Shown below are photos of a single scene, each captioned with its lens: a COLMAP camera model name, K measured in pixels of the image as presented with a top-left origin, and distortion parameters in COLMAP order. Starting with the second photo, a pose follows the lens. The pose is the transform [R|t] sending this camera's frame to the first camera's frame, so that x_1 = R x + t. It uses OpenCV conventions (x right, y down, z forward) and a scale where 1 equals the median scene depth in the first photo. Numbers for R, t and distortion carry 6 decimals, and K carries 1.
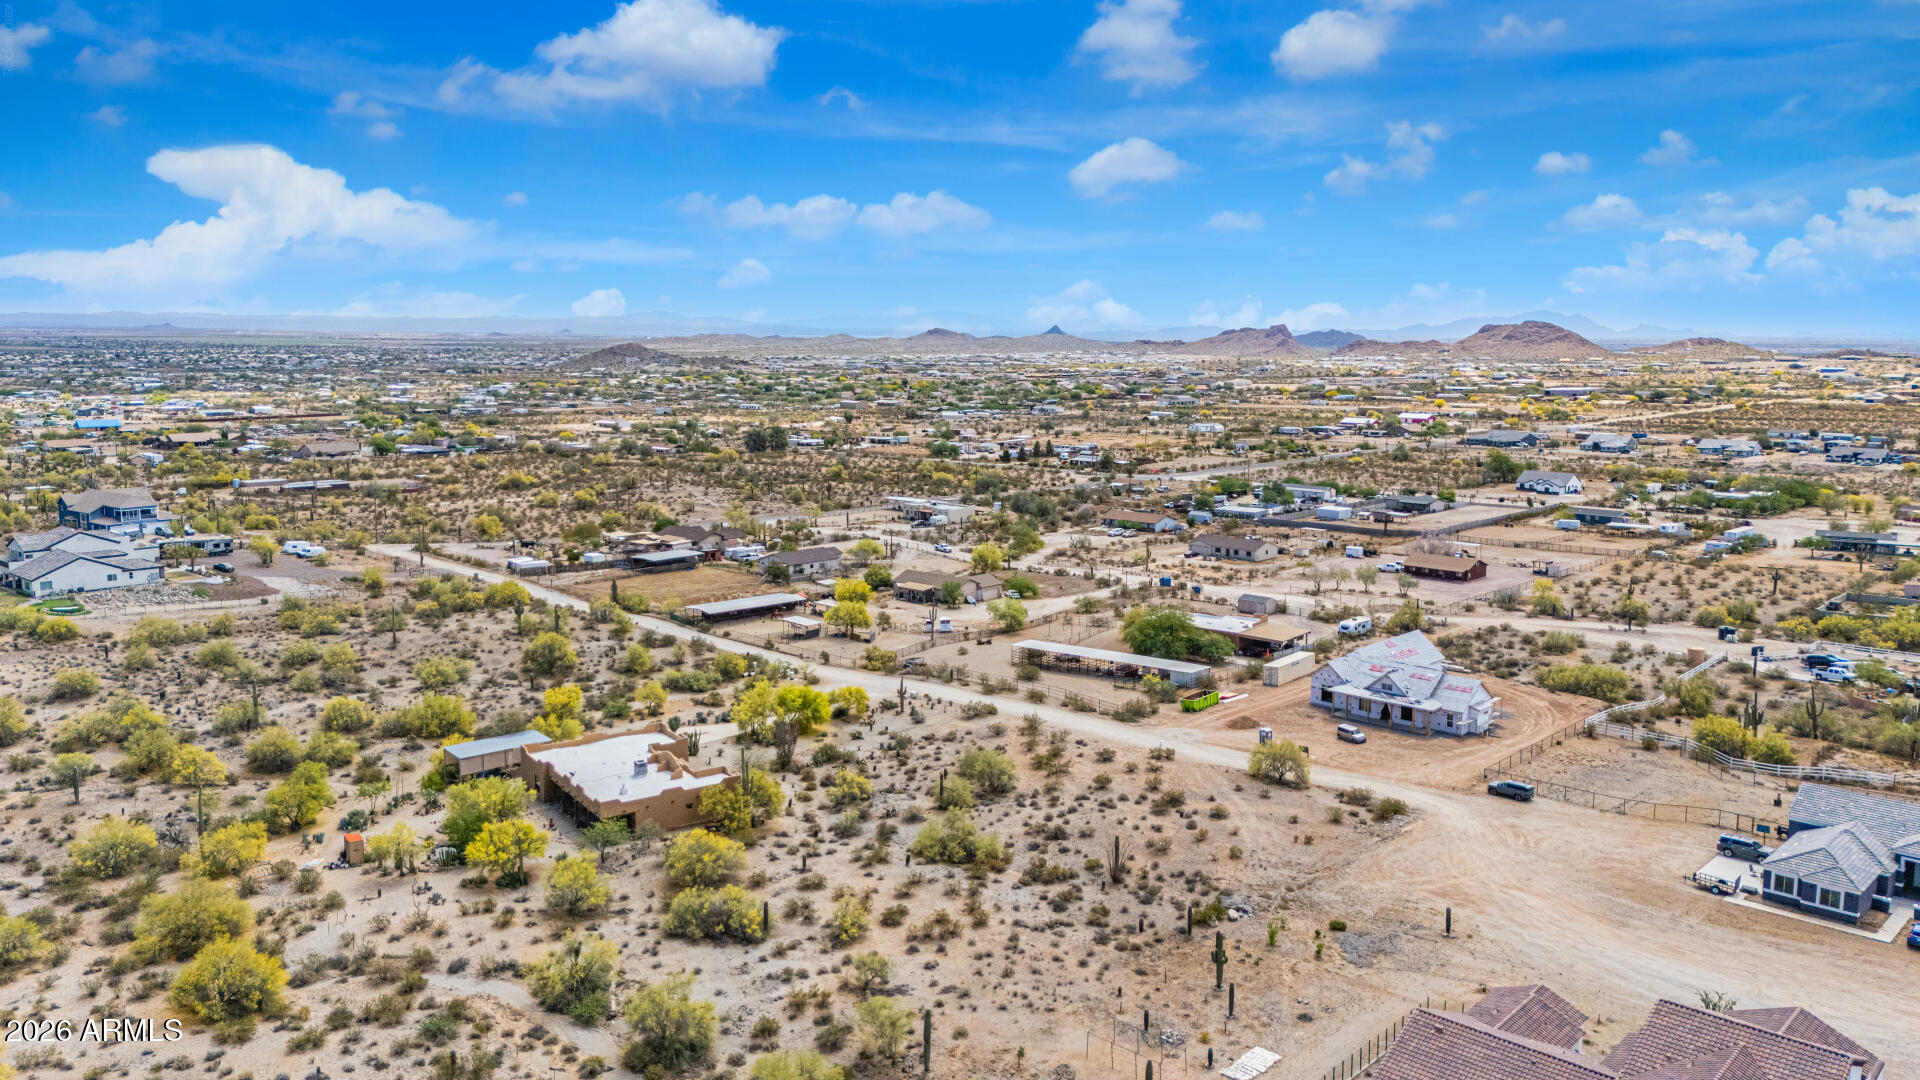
lens RADIAL K [[1407.9, 0, 960.0], [0, 1407.9, 540.0], [0, 0, 1]] dist [0.090073, -0.094482]
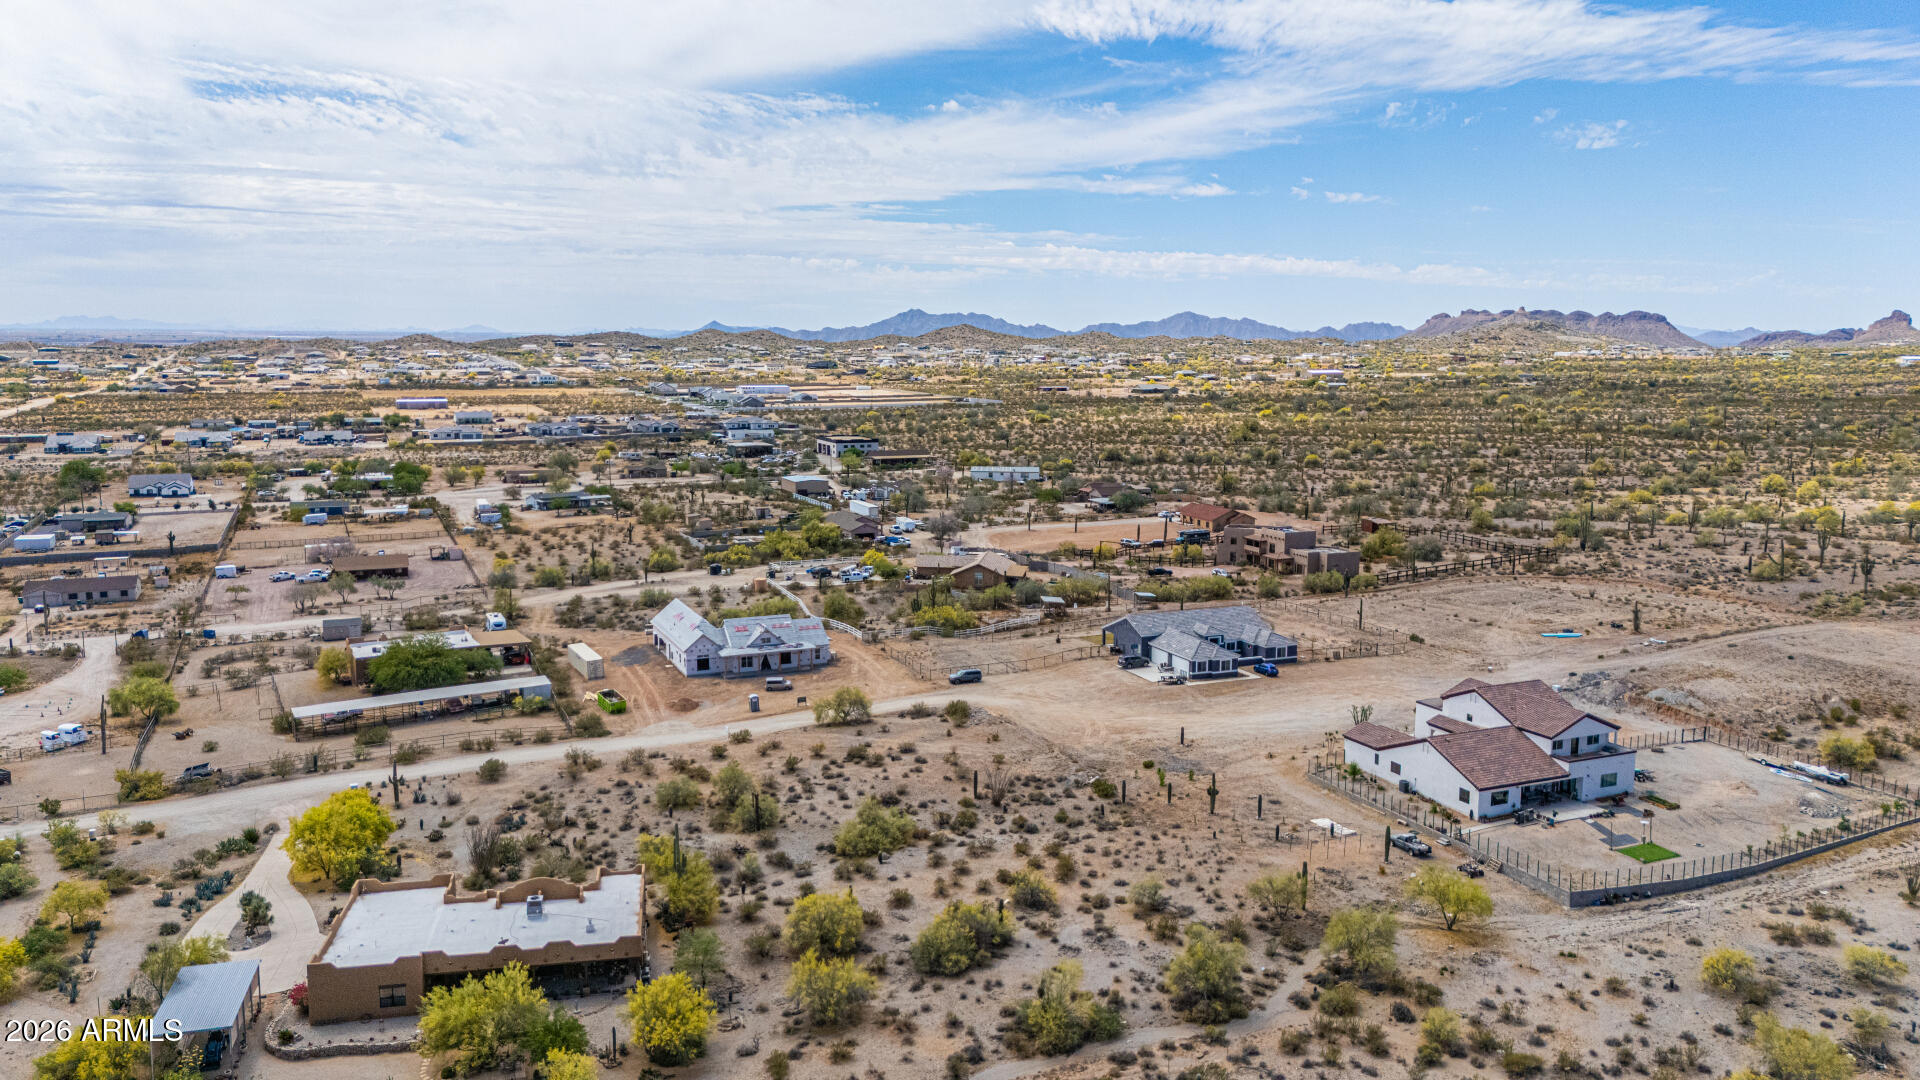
lens RADIAL K [[1424.2, 0, 960.0], [0, 1424.2, 540.0], [0, 0, 1]] dist [0.152790, -0.366048]
pose [[0.387146, -0.137751, 0.911670, -0.908451], [0.132389, 0.986836, 0.092889, -0.084108], [-0.912464, 0.084734, 0.400286, 0.517278]]
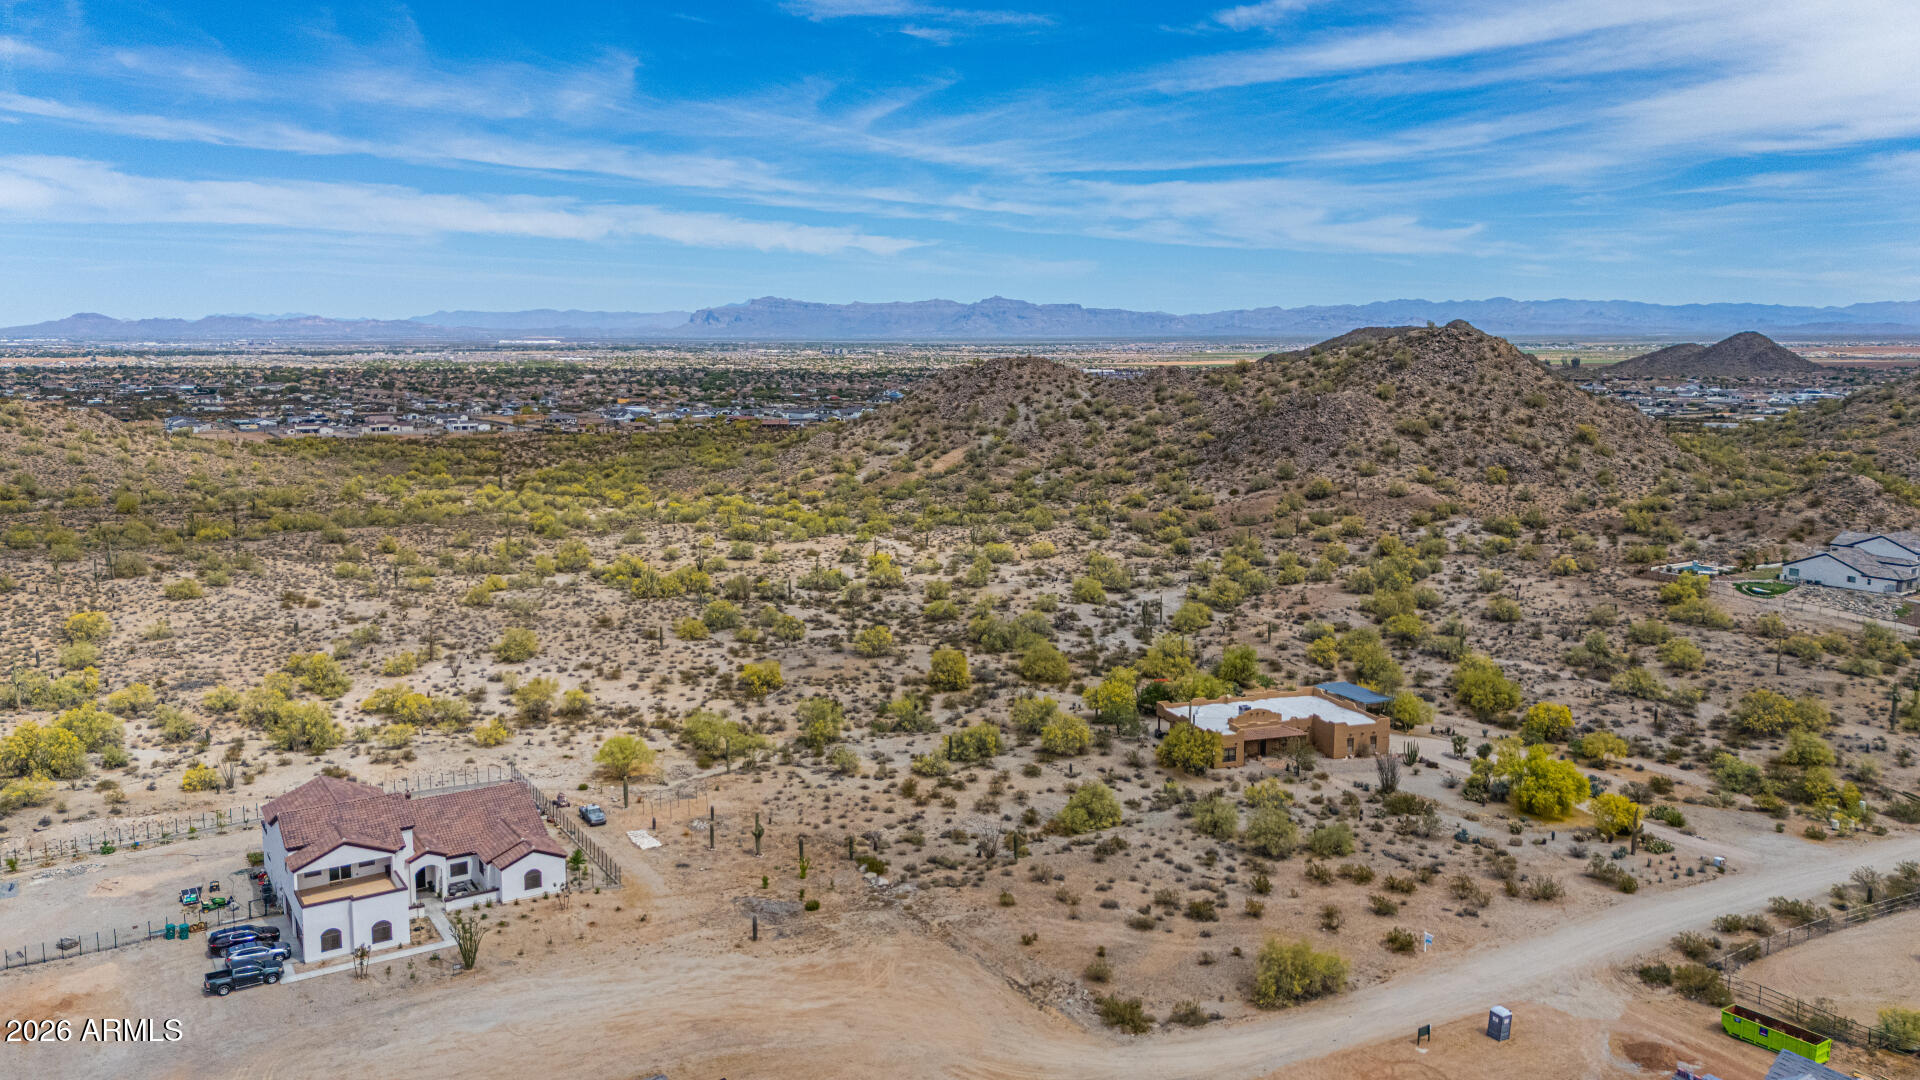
lens RADIAL K [[1407.9, 0, 960.0], [0, 1407.9, 540.0], [0, 0, 1]] dist [0.090073, -0.094482]
pose [[-0.254986, 0.135223, -0.957443, 1.054486], [-0.145118, 0.973607, 0.176153, -0.169455], [0.955993, 0.183859, -0.228633, 1.130712]]
